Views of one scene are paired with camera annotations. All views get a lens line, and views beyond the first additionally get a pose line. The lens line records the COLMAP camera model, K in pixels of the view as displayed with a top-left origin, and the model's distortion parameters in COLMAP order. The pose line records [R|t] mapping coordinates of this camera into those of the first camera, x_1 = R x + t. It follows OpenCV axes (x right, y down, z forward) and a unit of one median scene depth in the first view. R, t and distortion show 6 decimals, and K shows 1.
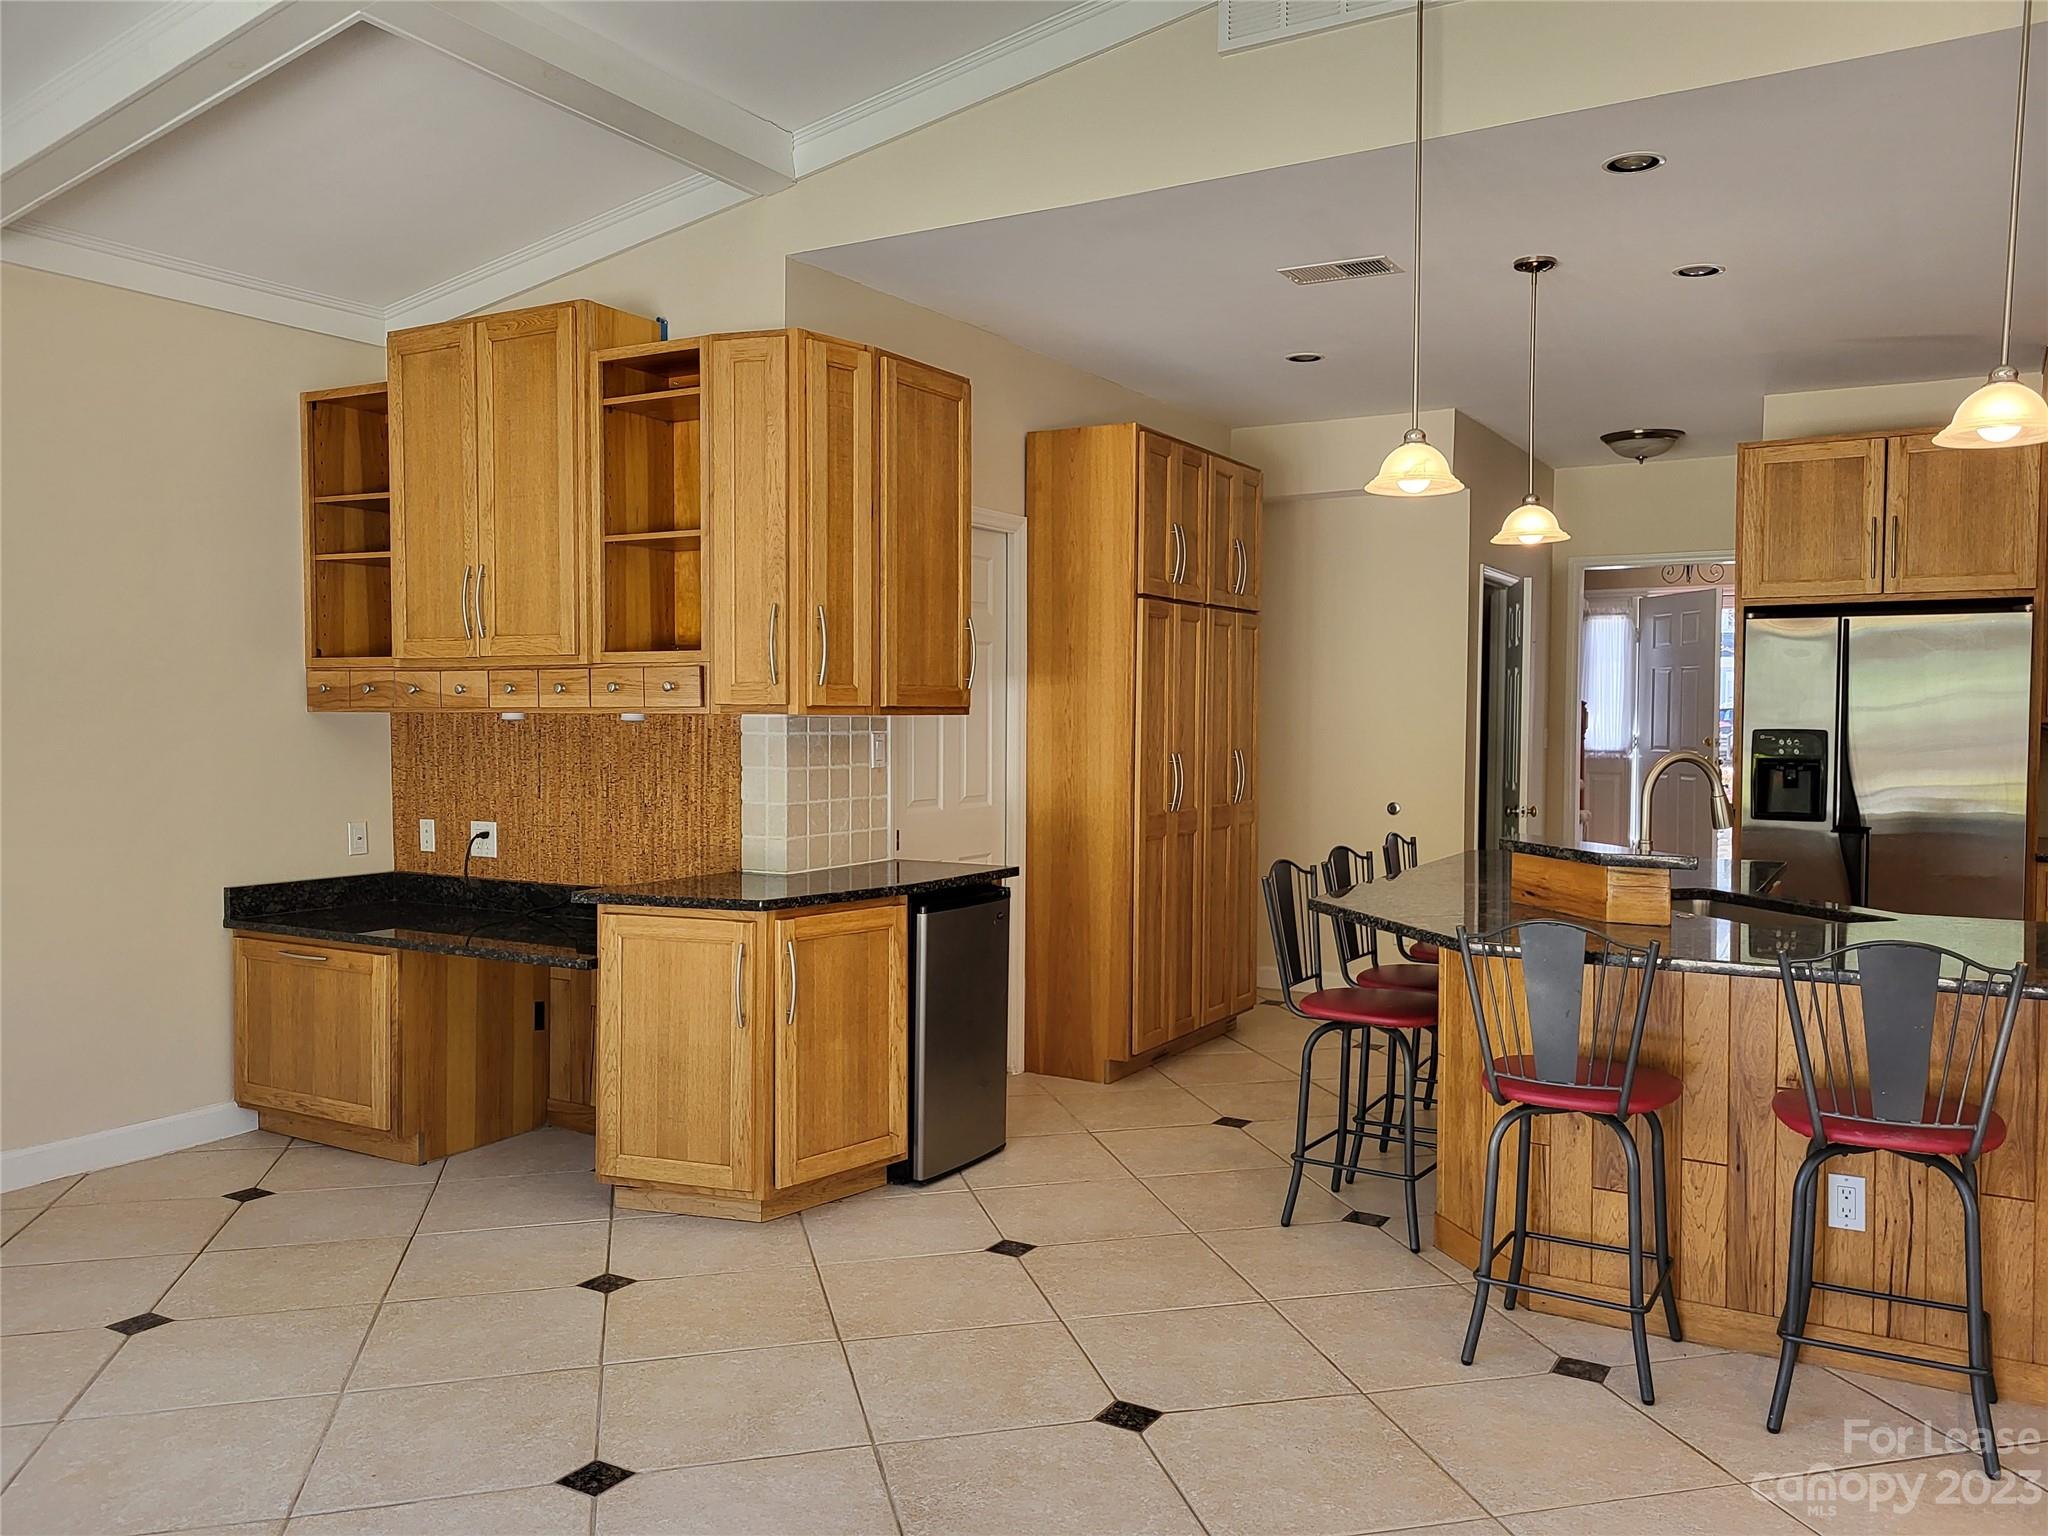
lens RADIAL K [[1570.9, 0, 1026.5], [0, 1570.9, 771.8], [0, 0, 1]] dist [0.046869, -0.034501]
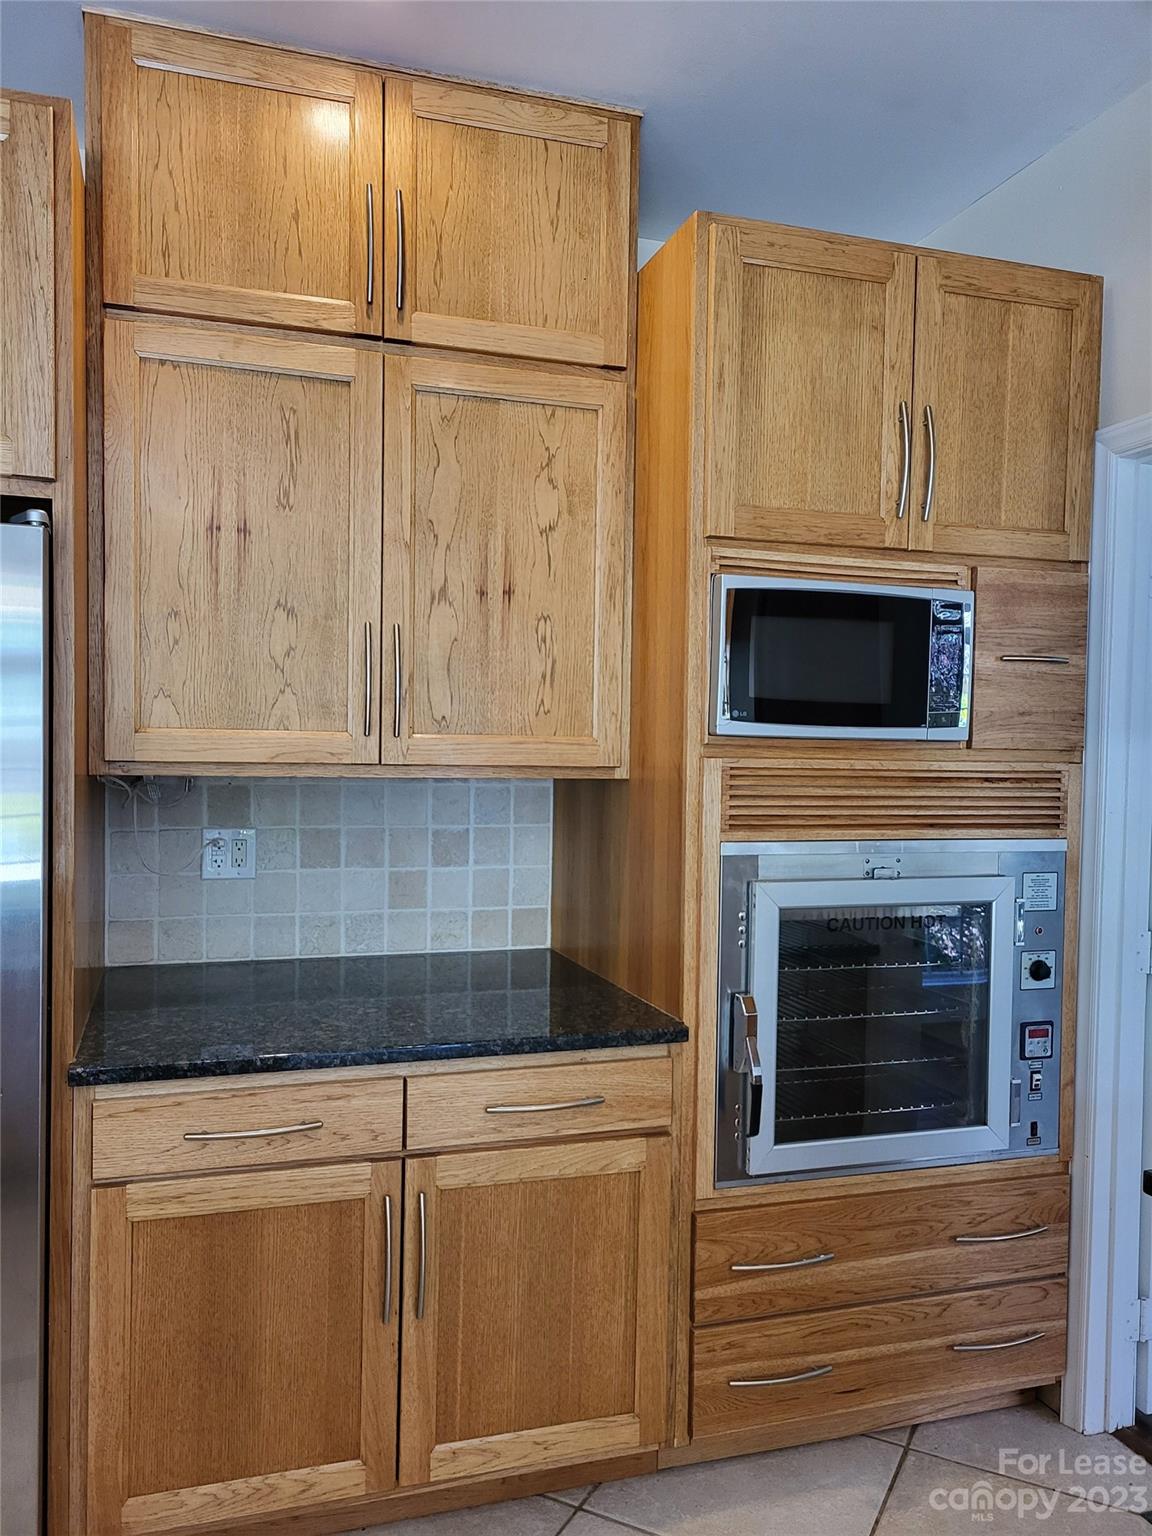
lens RADIAL K [[1178.2, 0, 565.8], [0, 1178.2, 783.7], [0, 0, 1]] dist [0.046869, -0.034501]
pose [[0.661070, -0.016651, 0.750140, 0.569075], [0.016080, 0.999839, 0.008024, -0.035823], [-0.750152, 0.006758, 0.661231, 0.801261]]
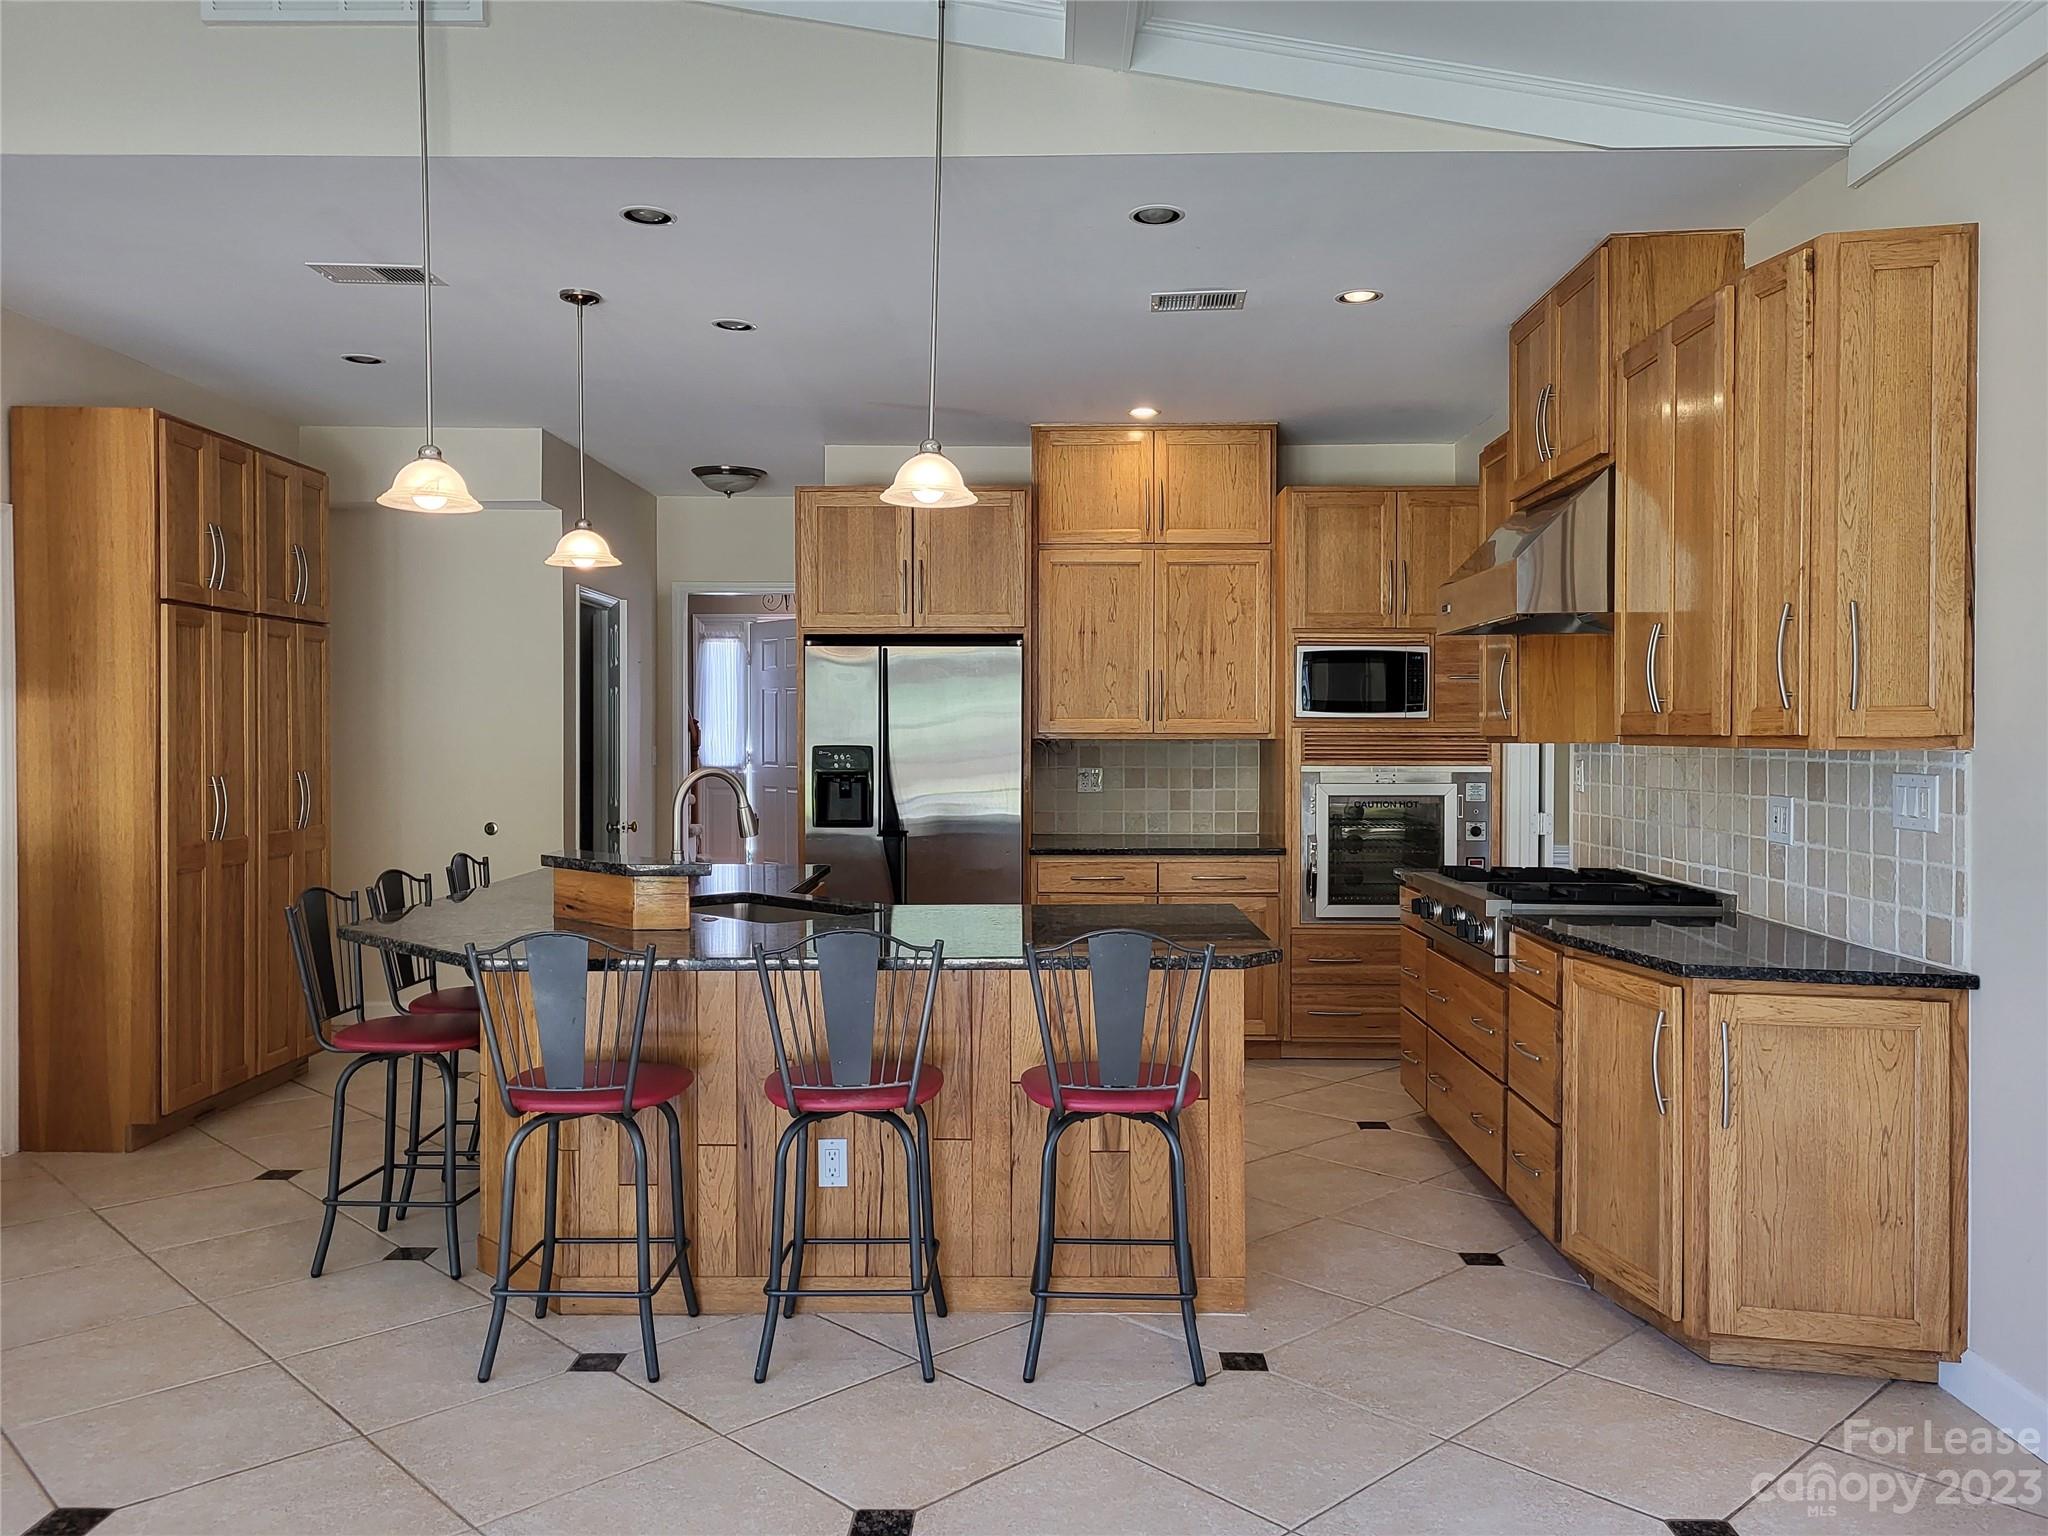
lens RADIAL K [[1570.9, 0, 1035.1], [0, 1570.9, 762.4], [0, 0, 1]] dist [0.046869, -0.034501]
pose [[0.867385, -0.012590, 0.497479, 0.059911], [0.021301, 0.999703, -0.011840, 0.001466], [-0.497182, 0.020867, 0.867395, -0.035617]]
